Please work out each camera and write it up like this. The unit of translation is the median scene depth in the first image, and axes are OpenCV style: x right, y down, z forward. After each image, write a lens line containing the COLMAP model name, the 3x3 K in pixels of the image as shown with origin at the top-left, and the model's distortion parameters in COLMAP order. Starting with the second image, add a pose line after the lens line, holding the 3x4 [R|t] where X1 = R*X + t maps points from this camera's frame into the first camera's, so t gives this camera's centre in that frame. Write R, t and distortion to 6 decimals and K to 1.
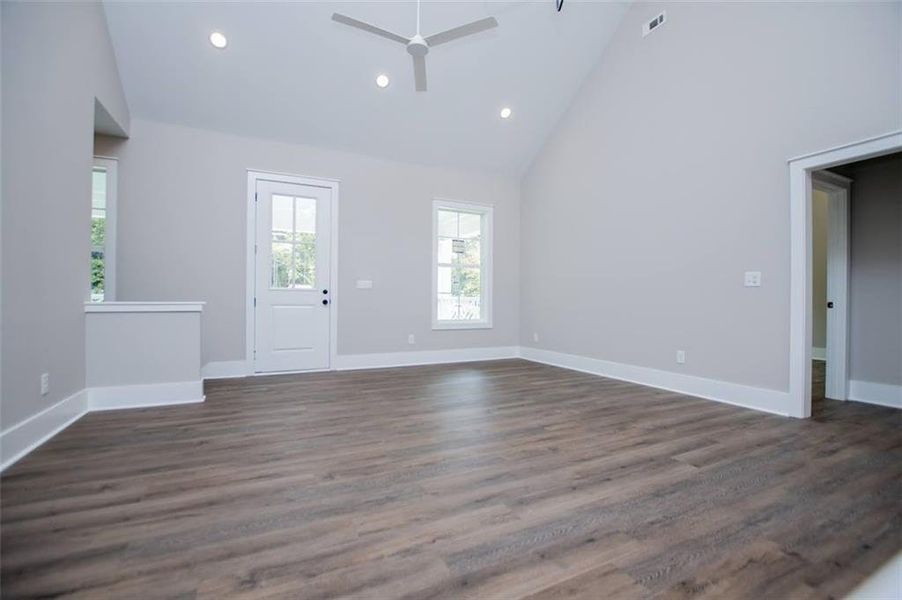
lens RADIAL K [[407.2, 0, 459.3], [0, 407.2, 296.3], [0, 0, 1]] dist [-0.020101, 0.000078]
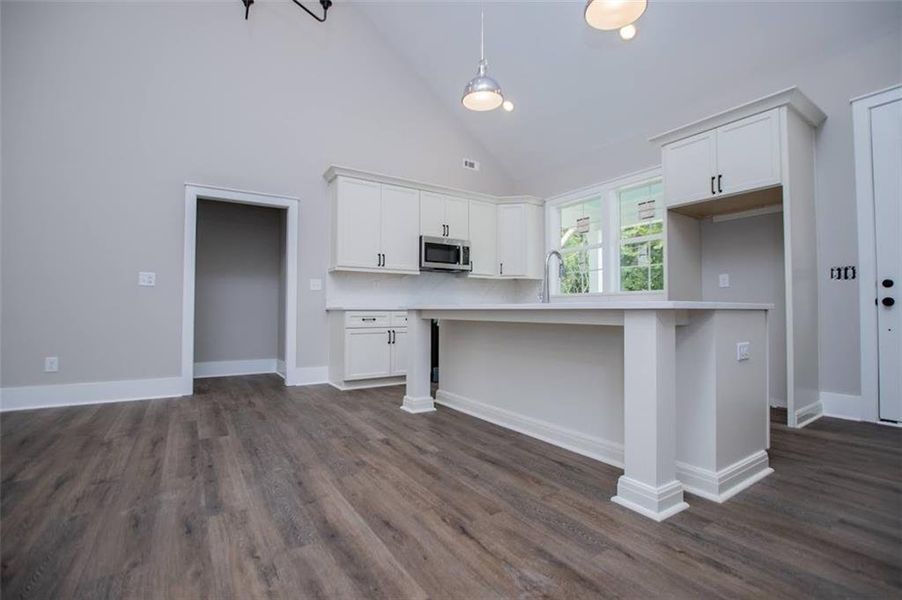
lens RADIAL K [[407.2, 0, 454.1], [0, 407.2, 300.1], [0, 0, 1]] dist [-0.020101, 0.000078]
pose [[-0.105634, 0.019739, 0.994209, -0.500814], [-0.014035, 0.999674, -0.021339, 0.028196], [-0.994306, -0.016208, -0.105322, 0.338291]]
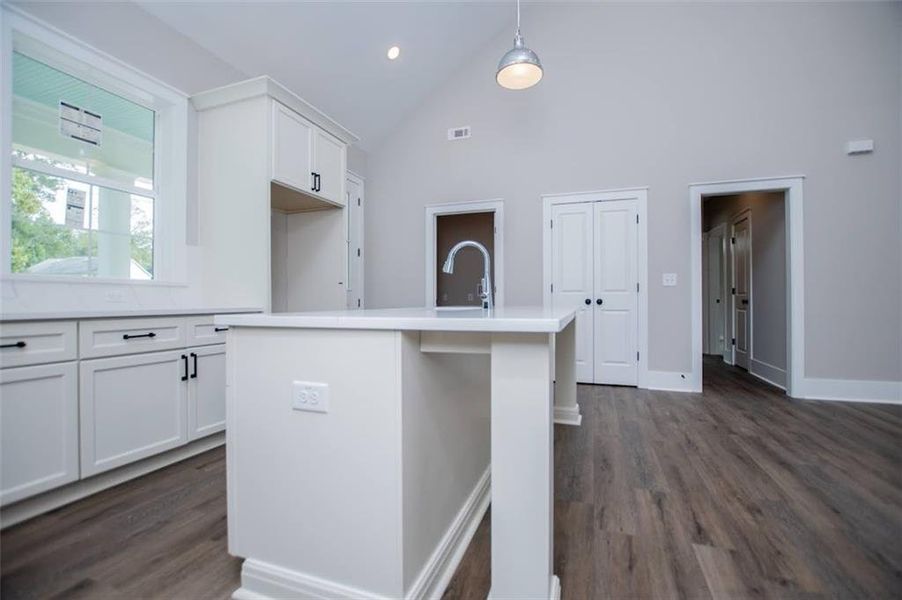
lens RADIAL K [[407.2, 0, 457.0], [0, 407.2, 299.3], [0, 0, 1]] dist [-0.020101, 0.000078]
pose [[-0.715177, -0.007596, -0.698903, 0.950511], [0.004280, 0.999875, -0.015246, 0.011684], [0.698931, -0.013895, -0.715054, 0.540035]]
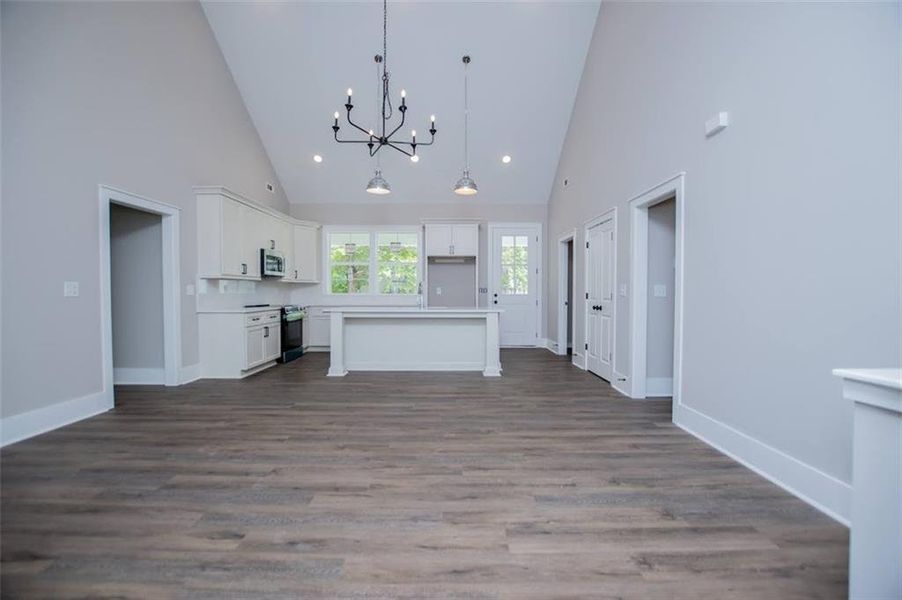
lens RADIAL K [[407.2, 0, 443.5], [0, 407.2, 297.7], [0, 0, 1]] dist [-0.020101, 0.000078]
pose [[-0.885533, -0.013415, 0.464383, -0.596765], [-0.010547, 0.999906, 0.008773, -0.047779], [-0.464457, 0.002871, -0.885591, 1.663323]]
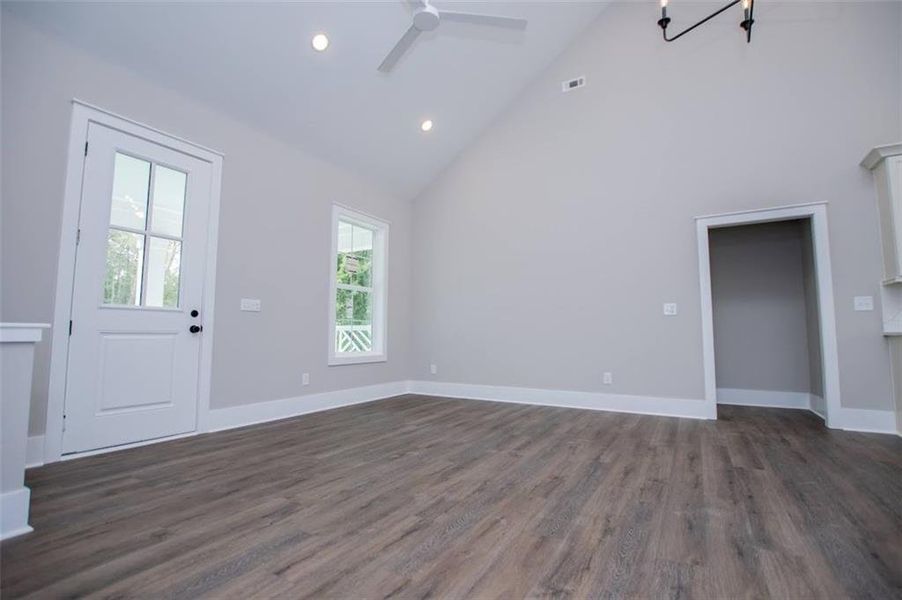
lens RADIAL K [[412.7, 0, 462.6], [0, 412.7, 298.0], [0, 0, 1]] dist [-0.021639, 0.000742]
pose [[0.835646, 0.043246, 0.547564, -0.561115], [-0.001604, 0.997084, -0.076300, 0.022322], [-0.549267, 0.062881, 0.833278, 0.351020]]
